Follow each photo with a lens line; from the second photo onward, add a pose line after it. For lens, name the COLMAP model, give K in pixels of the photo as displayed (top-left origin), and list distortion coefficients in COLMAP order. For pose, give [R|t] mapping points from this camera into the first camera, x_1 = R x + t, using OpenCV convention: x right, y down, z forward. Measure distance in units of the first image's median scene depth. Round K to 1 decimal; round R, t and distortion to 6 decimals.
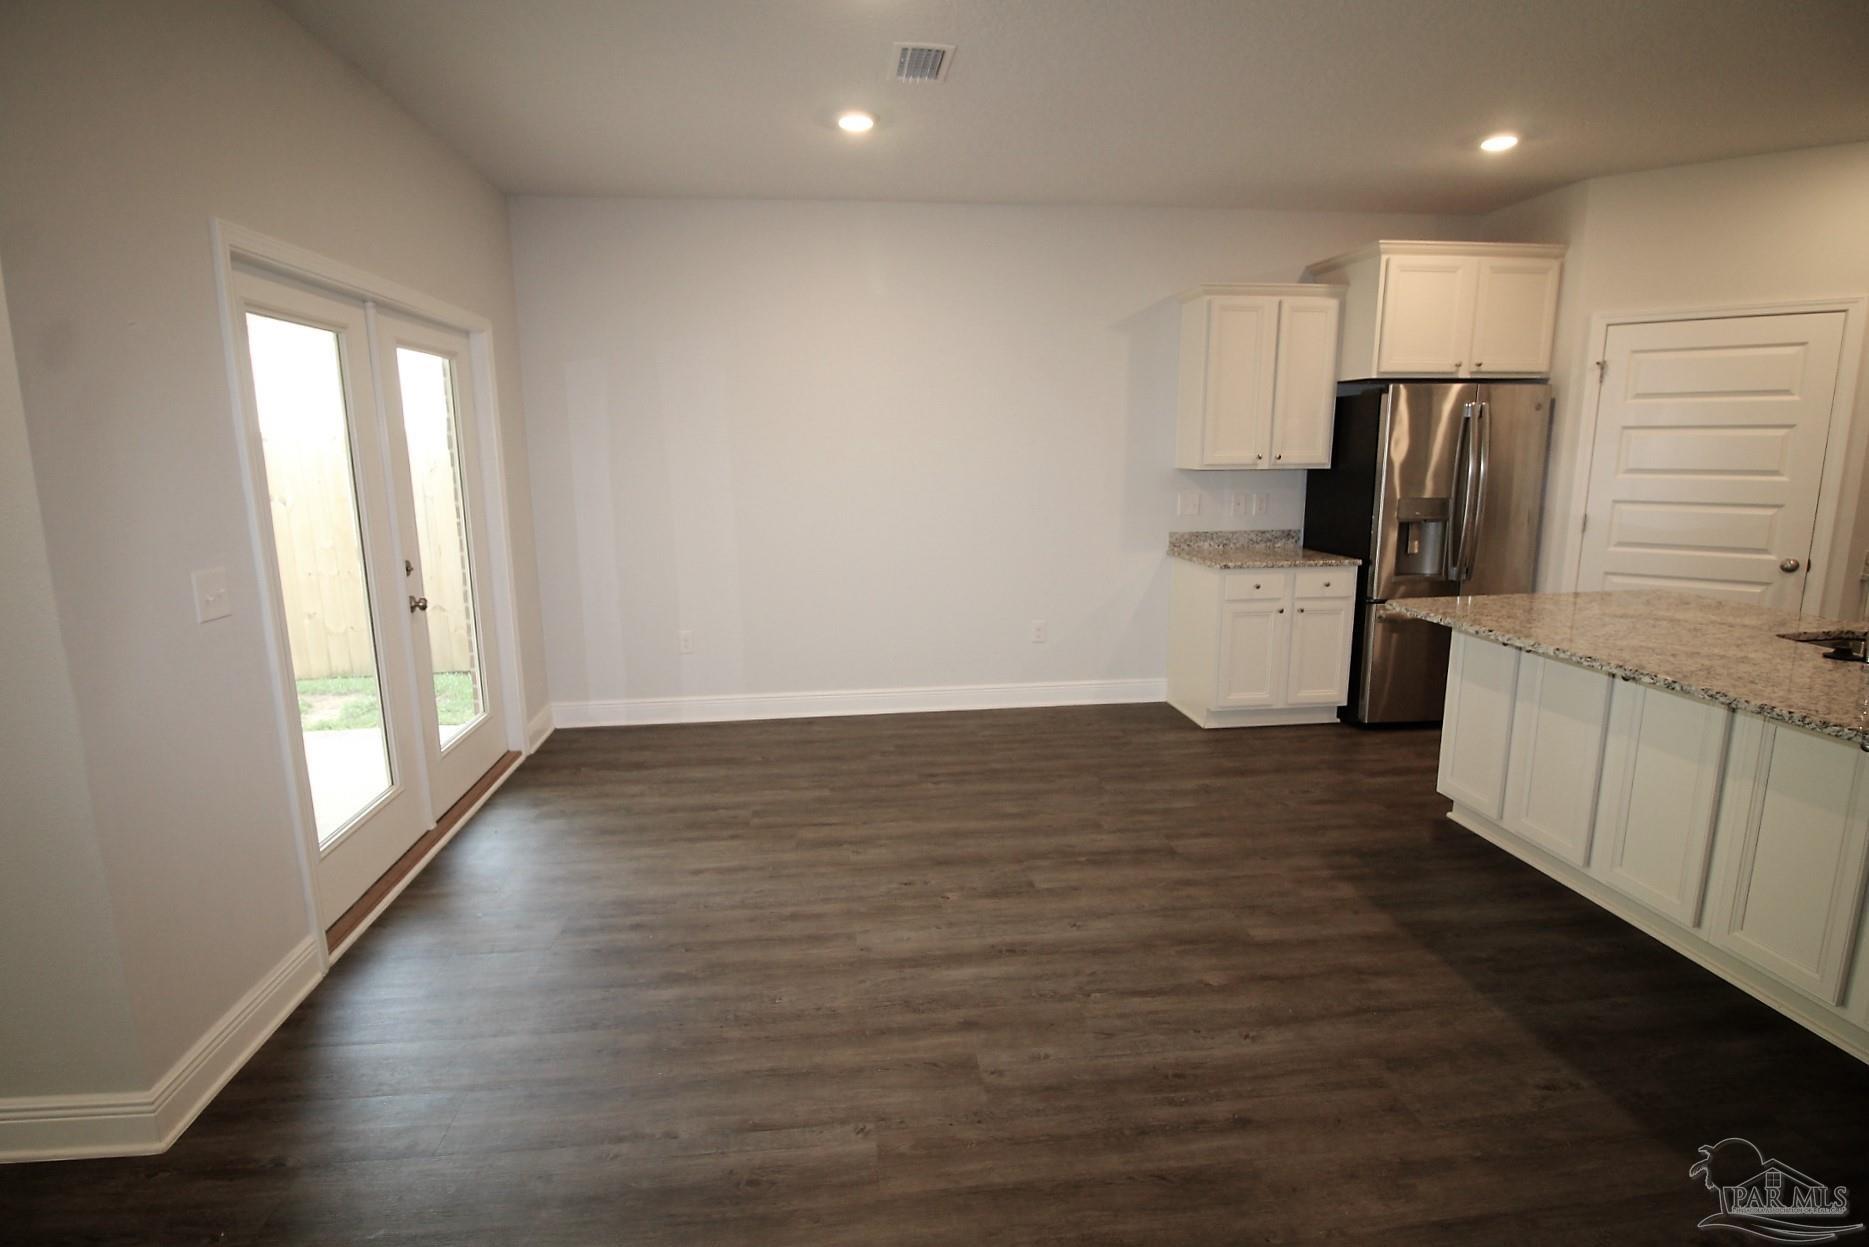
lens RADIAL K [[870.6, 0, 920.9], [0, 870.6, 602.6], [0, 0, 1]] dist [0.002361, -0.013496]
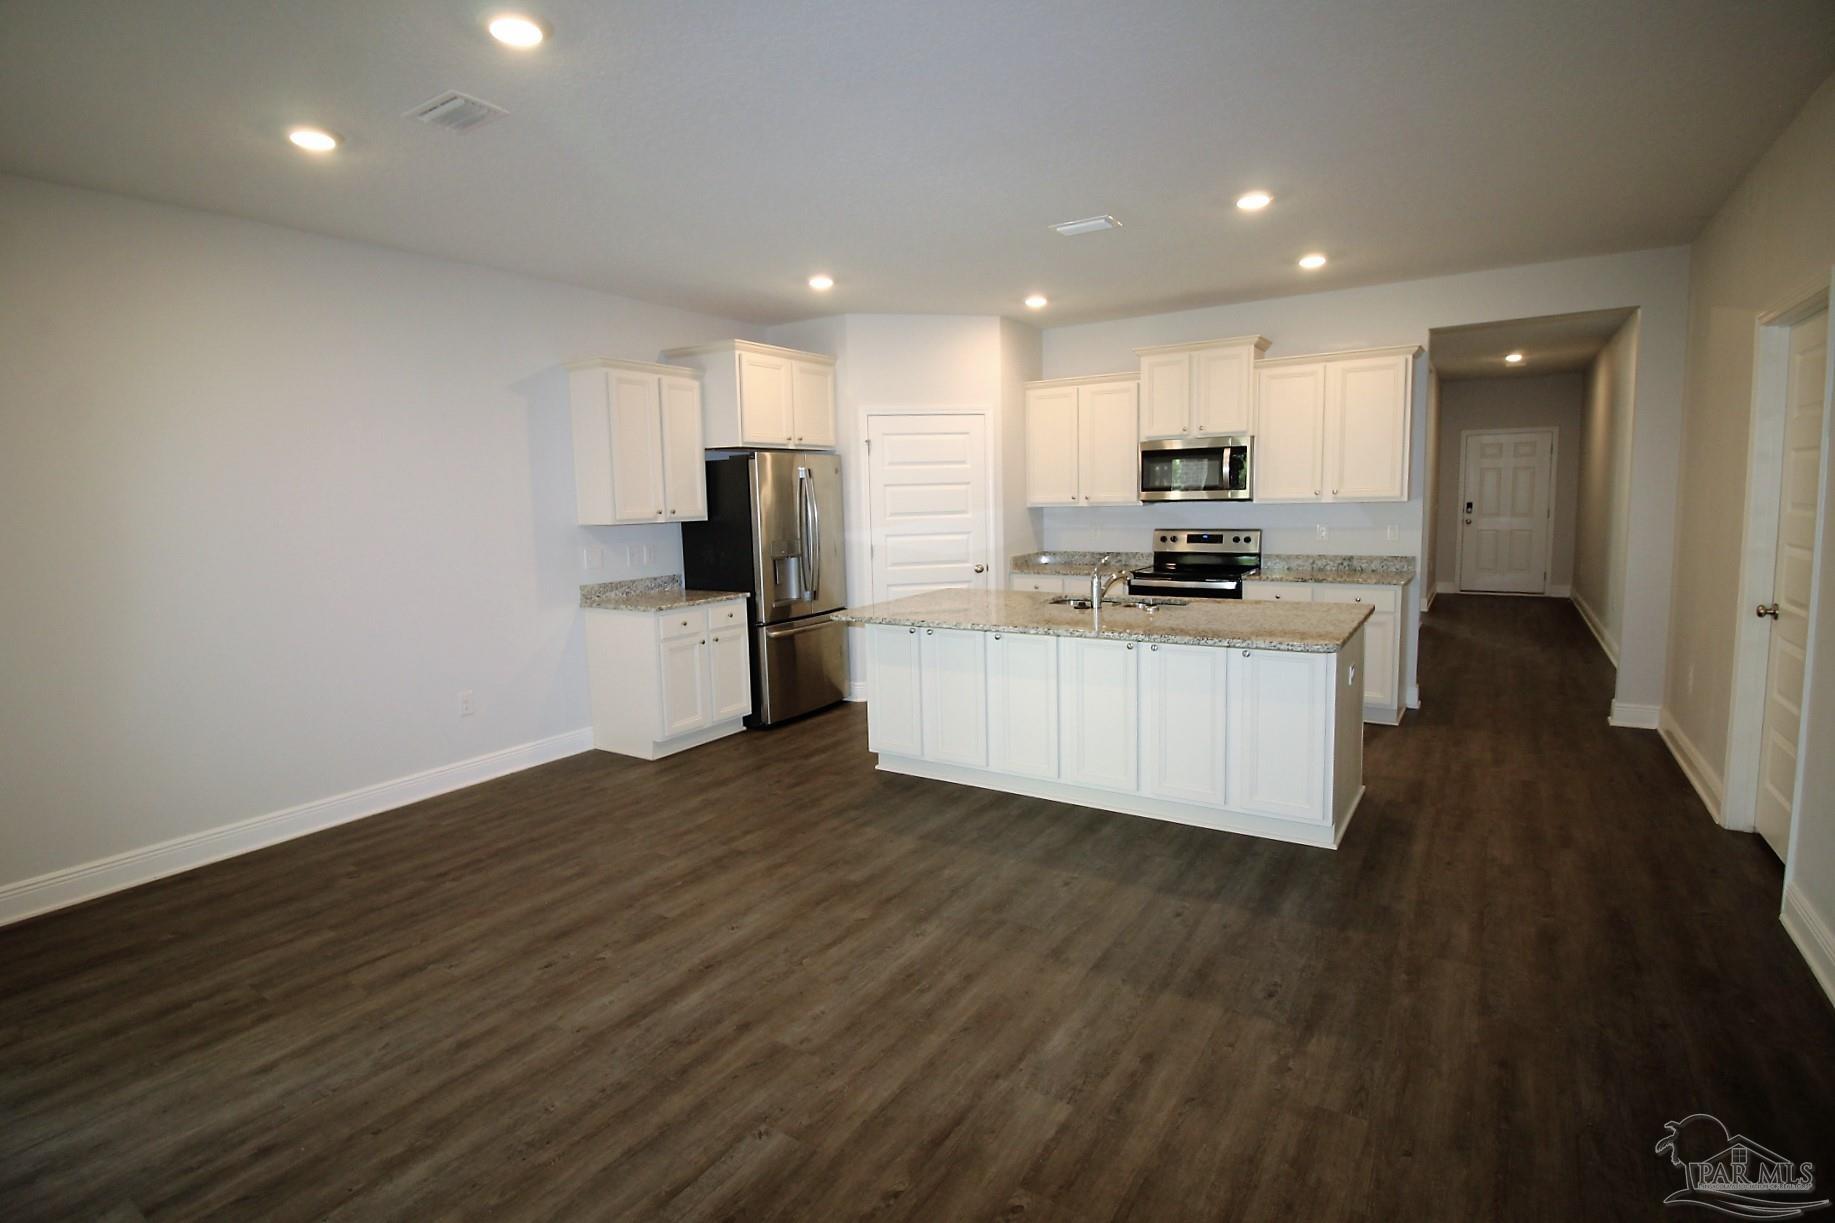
lens RADIAL K [[854.8, 0, 904.2], [0, 854.8, 591.0], [0, 0, 1]] dist [0.002361, -0.013496]
pose [[0.660451, -0.092658, 0.745130, -0.305915], [0.153292, 0.988095, -0.013001, -0.002699], [-0.735055, 0.122809, 0.666792, 0.045063]]
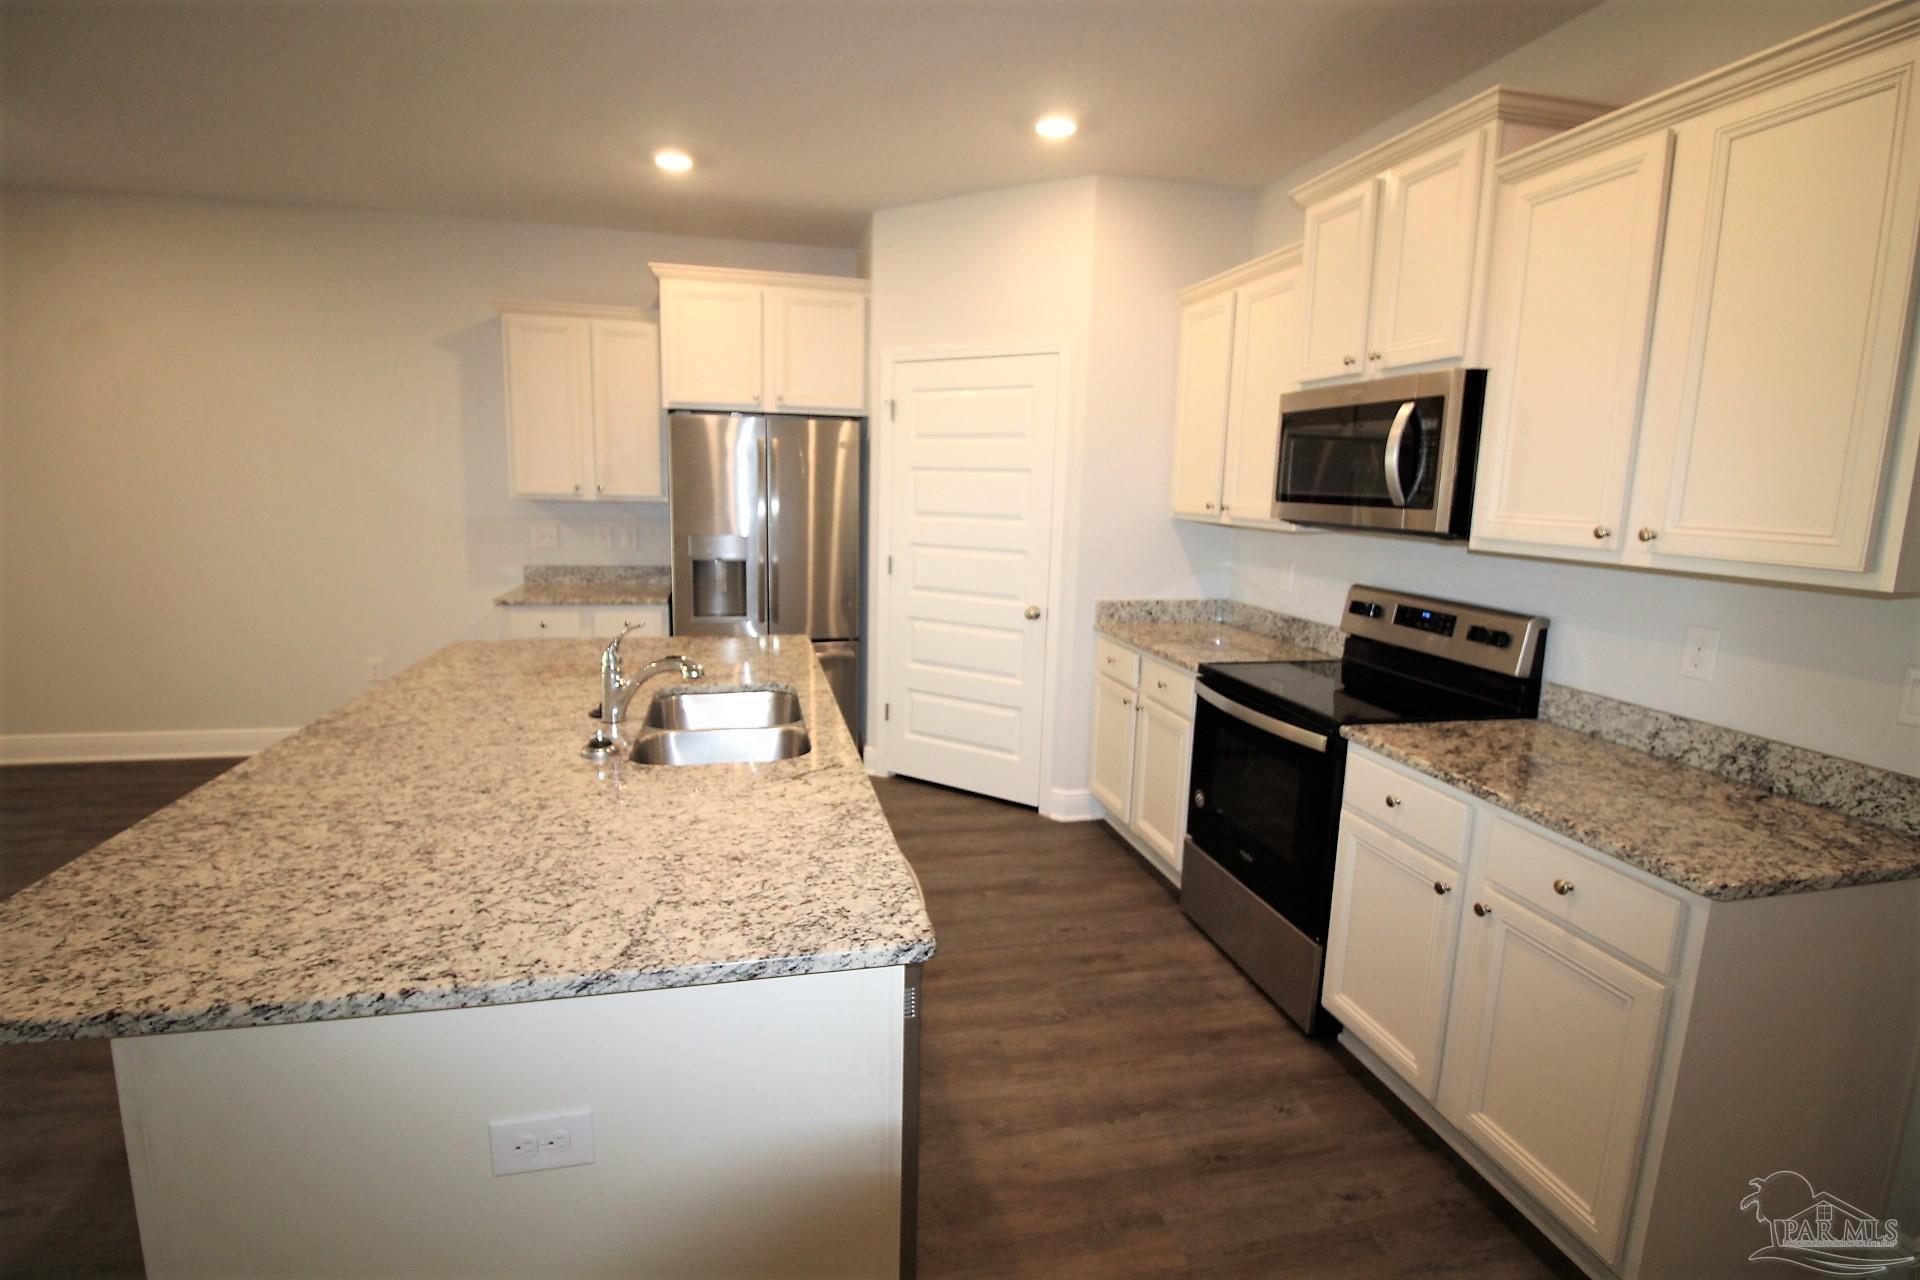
lens RADIAL K [[866.6, 0, 955.8], [0, 866.6, 618.7], [0, 0, 1]] dist [-0.024393, -0.000149]
pose [[0.993214, 0.017167, 0.115025, 0.886914], [-0.014802, 0.999662, -0.021386, -0.015028], [-0.115354, 0.019538, 0.993132, 0.040383]]
